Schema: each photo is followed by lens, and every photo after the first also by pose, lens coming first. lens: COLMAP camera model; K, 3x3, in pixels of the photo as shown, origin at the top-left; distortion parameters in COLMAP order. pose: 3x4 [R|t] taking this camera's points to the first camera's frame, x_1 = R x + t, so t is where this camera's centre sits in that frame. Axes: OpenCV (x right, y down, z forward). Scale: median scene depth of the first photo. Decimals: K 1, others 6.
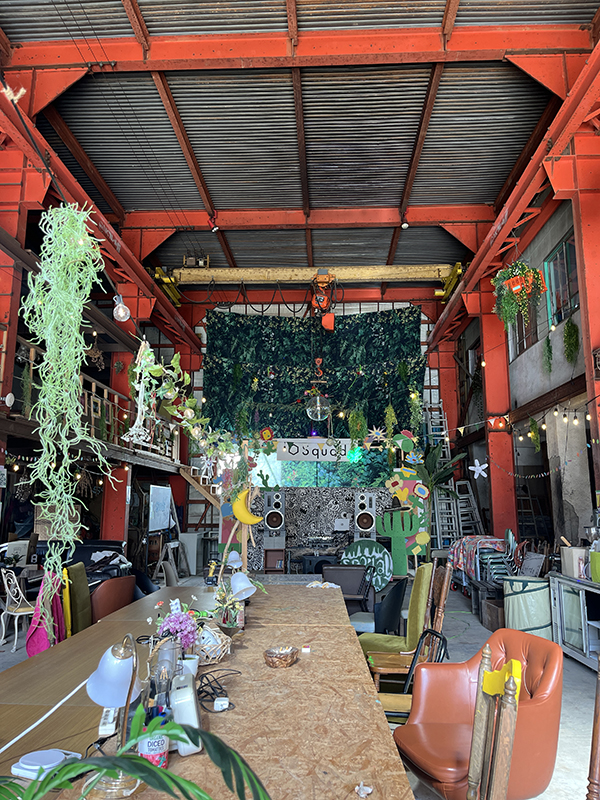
lens RADIAL K [[615.0, 0, 299.4], [0, 615.0, 402.2], [0, 0, 1]] dist [0.054342, -0.018353]
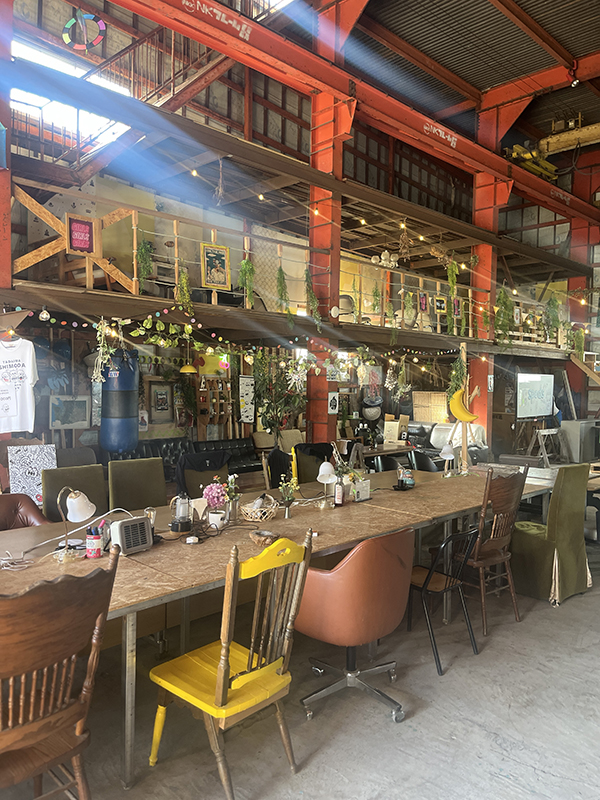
lens RADIAL K [[615.0, 0, 298.8], [0, 615.0, 403.5], [0, 0, 1]] dist [0.054342, -0.018353]
pose [[0.733590, 0.029733, -0.678942, 0.175636], [0.103344, 0.982543, 0.154691, -0.011002], [0.671689, -0.183644, 0.717711, 0.018838]]
